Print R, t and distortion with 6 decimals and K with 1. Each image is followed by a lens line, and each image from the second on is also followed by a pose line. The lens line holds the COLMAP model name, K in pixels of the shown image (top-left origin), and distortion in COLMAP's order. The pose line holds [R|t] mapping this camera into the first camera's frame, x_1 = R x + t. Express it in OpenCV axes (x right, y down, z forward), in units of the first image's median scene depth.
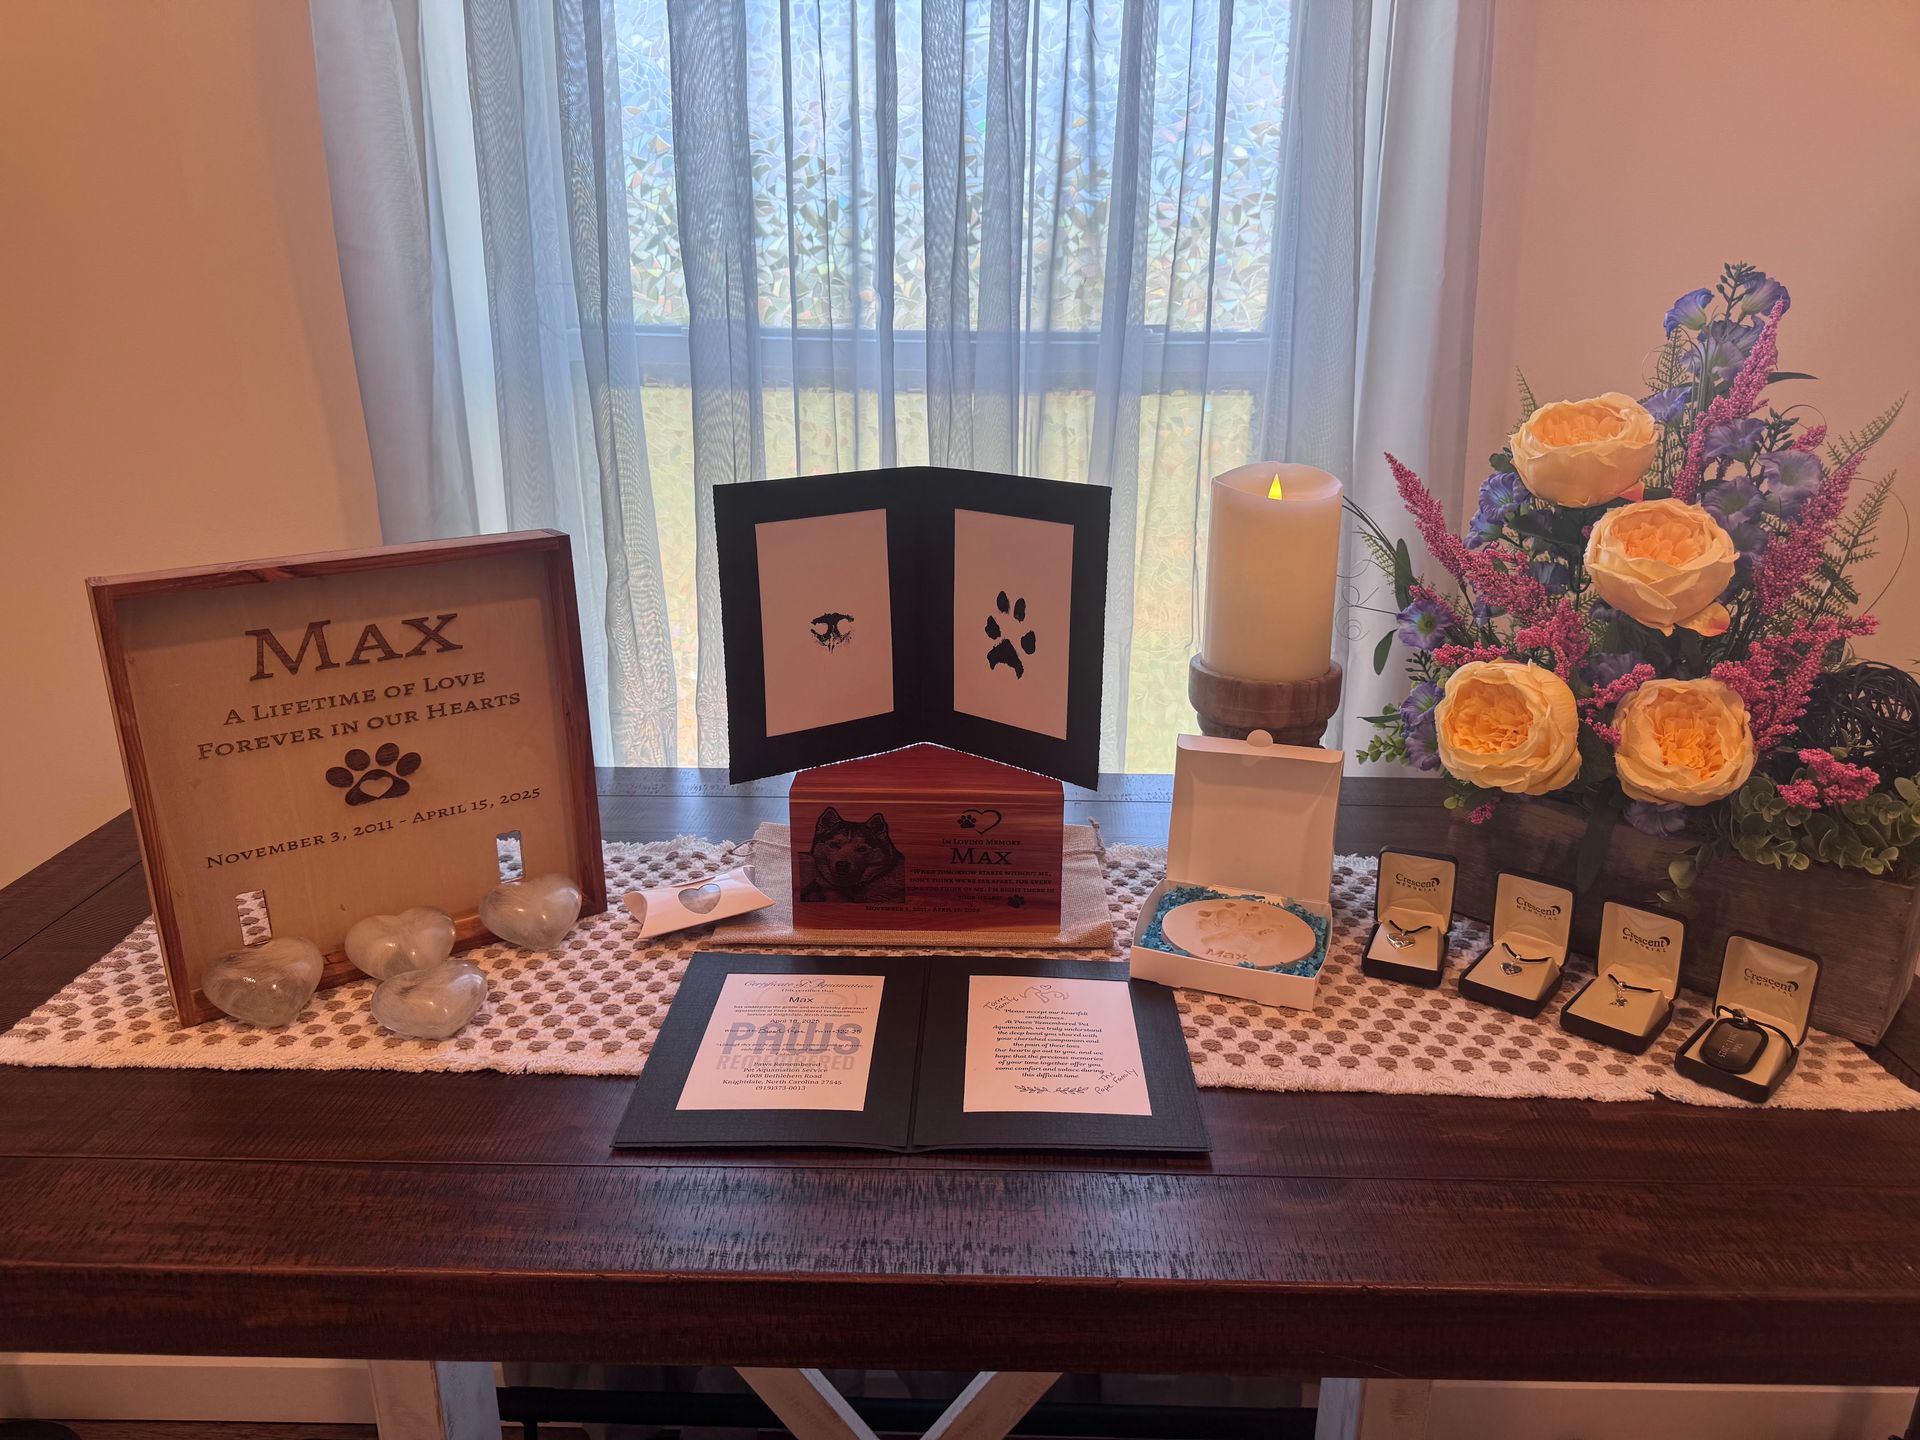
lens RADIAL K [[1316.9, 0, 969.2], [0, 1316.9, 697.6], [0, 0, 1]] dist [0.064065, -0.114838]
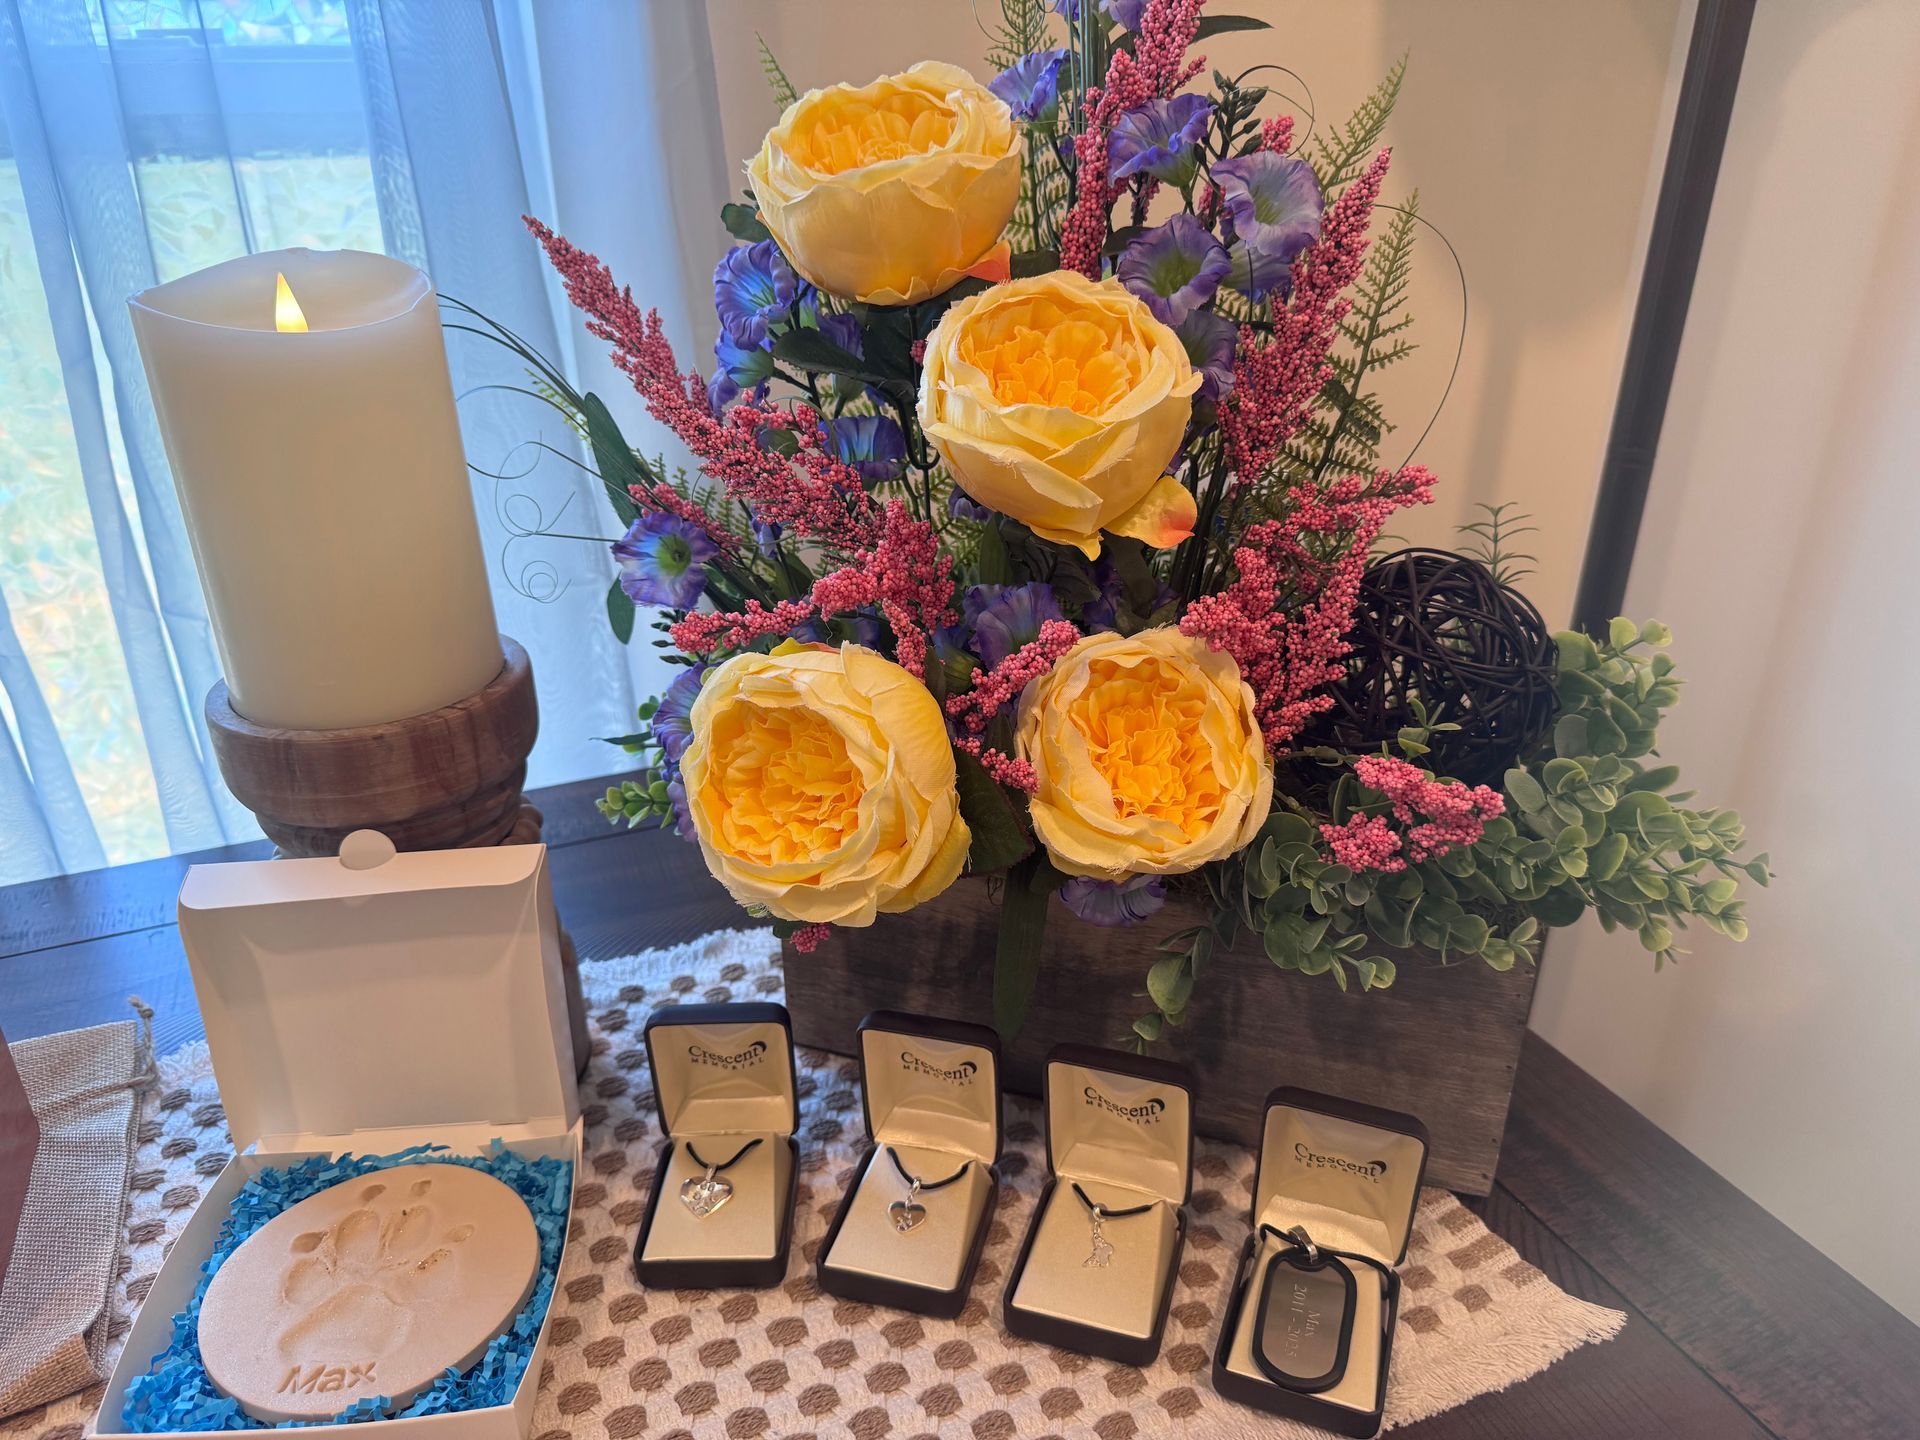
lens RADIAL K [[1316.9, 0, 969.2], [0, 1316.9, 697.6], [0, 0, 1]] dist [0.064065, -0.114838]
pose [[0.902608, -0.187286, 0.387585, 0.279648], [0.138282, 0.978822, 0.150946, -0.074274], [-0.407647, -0.082649, 0.909392, 0.558724]]
